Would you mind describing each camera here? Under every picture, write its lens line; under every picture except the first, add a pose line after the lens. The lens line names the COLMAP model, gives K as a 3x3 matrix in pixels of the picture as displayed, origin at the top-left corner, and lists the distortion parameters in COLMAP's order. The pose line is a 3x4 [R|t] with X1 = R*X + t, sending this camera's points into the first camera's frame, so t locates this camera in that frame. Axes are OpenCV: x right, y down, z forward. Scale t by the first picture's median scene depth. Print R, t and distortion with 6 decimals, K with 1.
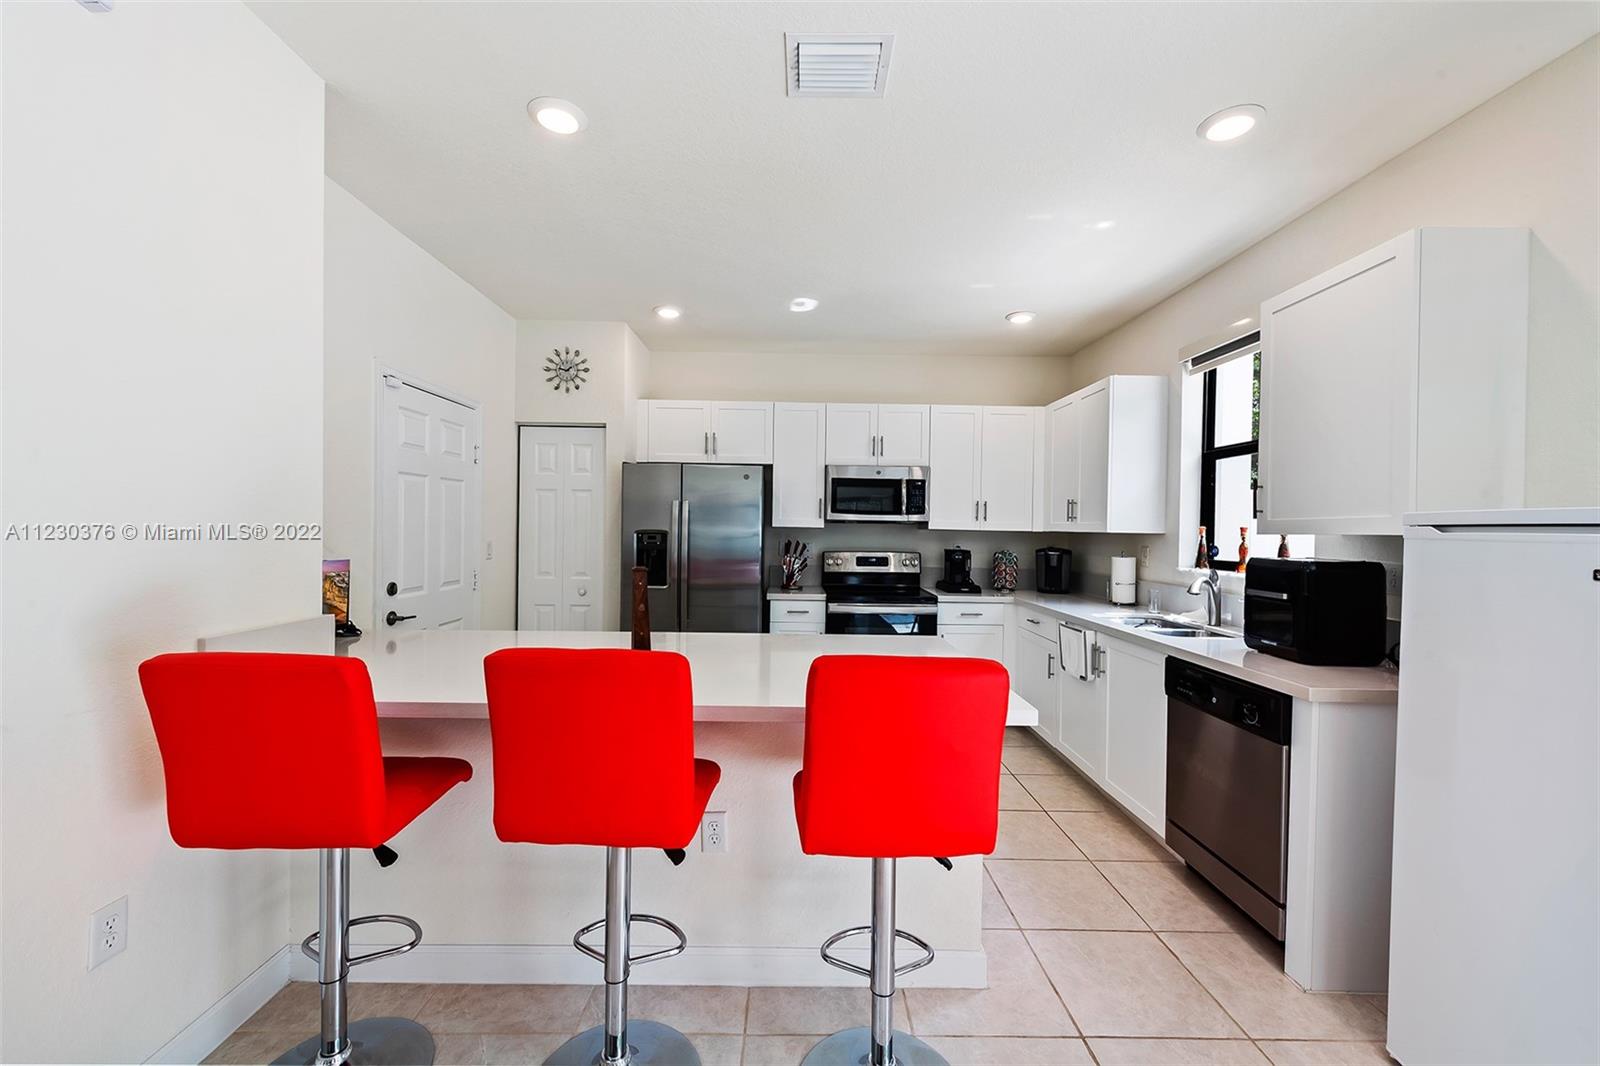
lens RADIAL K [[625.6, 0, 800.0], [0, 625.6, 533.0], [0, 0, 1]] dist [0.018022, -0.006945]
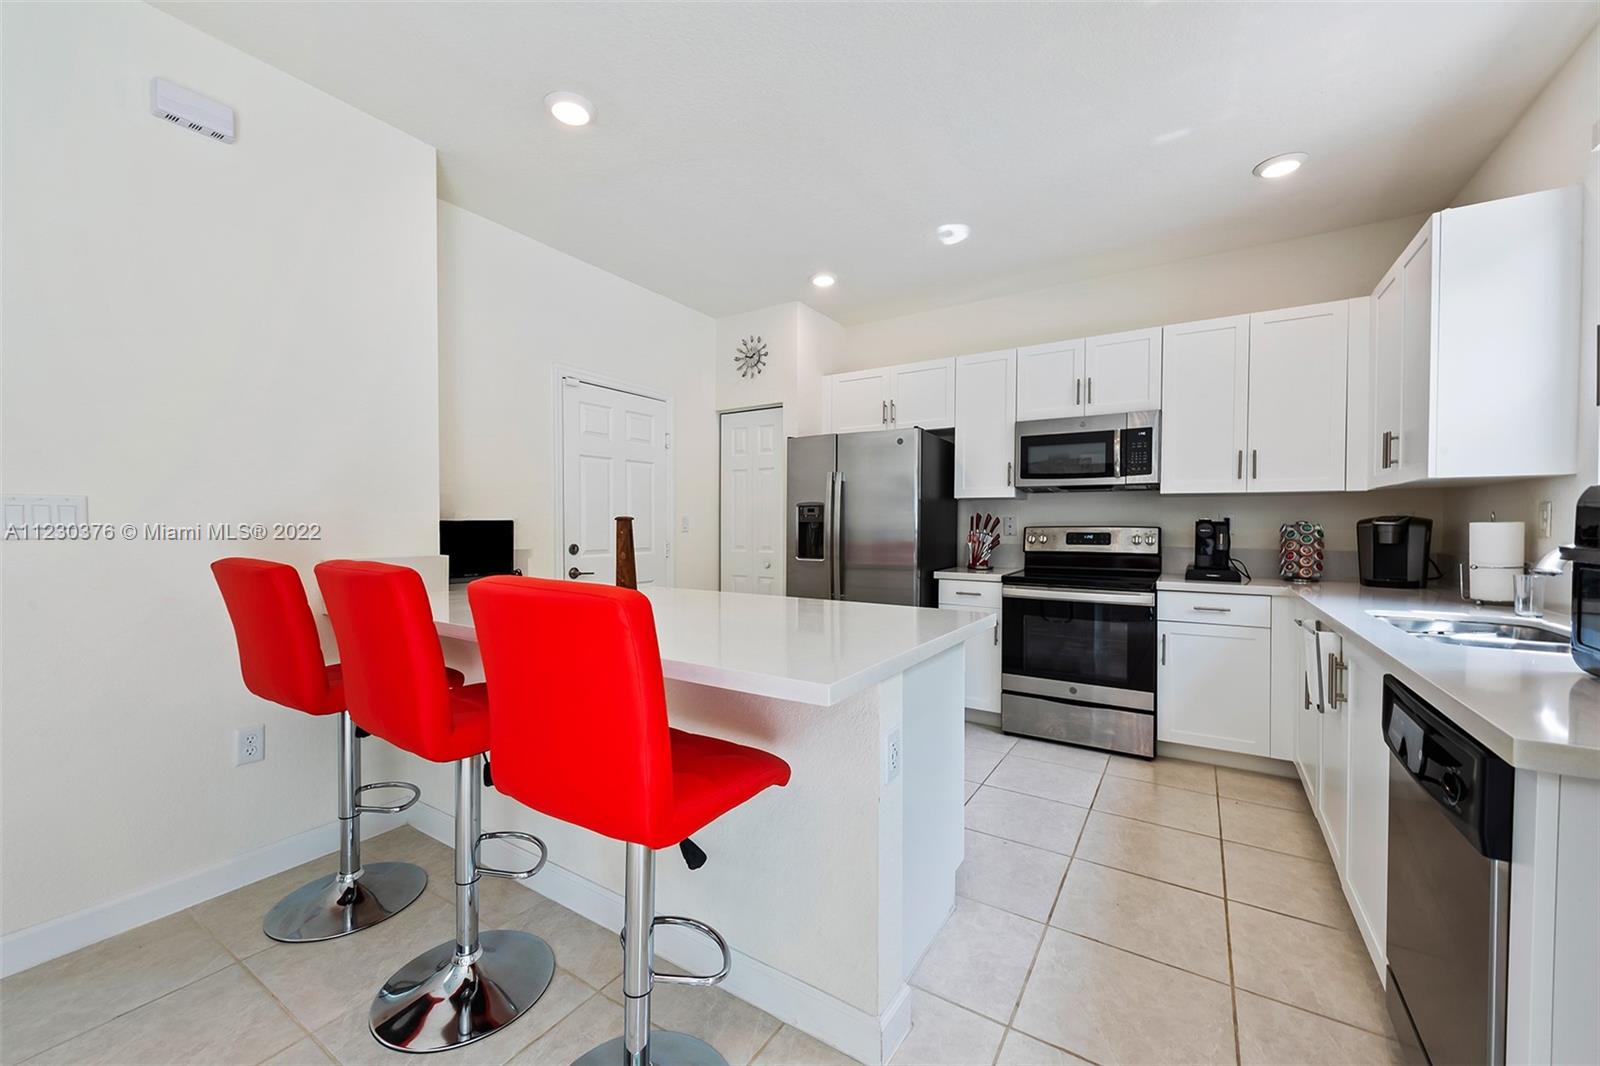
lens RADIAL K [[621.8, 0, 804.9], [0, 621.8, 538.2], [0, 0, 1]] dist [0.016916, -0.012260]
pose [[0.833872, -0.001979, -0.551954, 0.279813], [0.005726, 0.999971, 0.005065, 0.043079], [0.551928, -0.007384, 0.833859, 0.156664]]
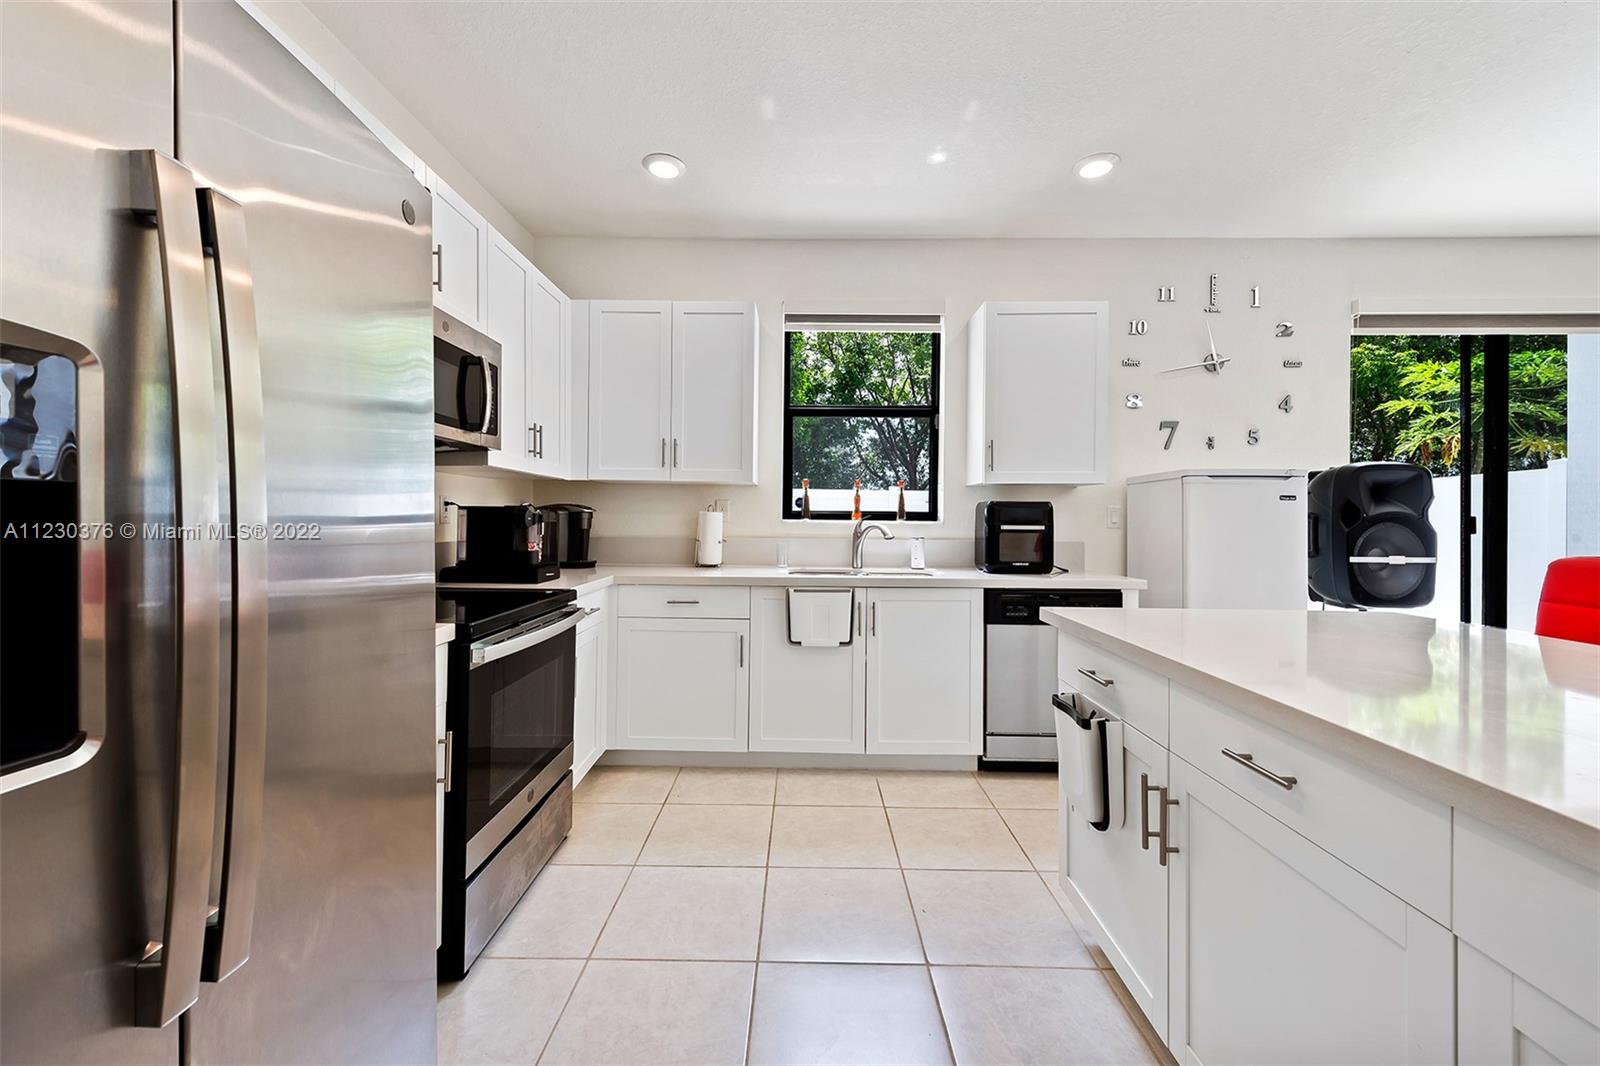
lens RADIAL K [[641.2, 0, 794.2], [0, 641.2, 516.3], [0, 0, 1]] dist [0.018886, 0.000011]
pose [[0.027712, -0.012880, 0.999533, -0.347996], [-0.004610, 0.999905, 0.013013, 0.031038], [-0.999605, -0.004969, 0.027650, 0.807131]]
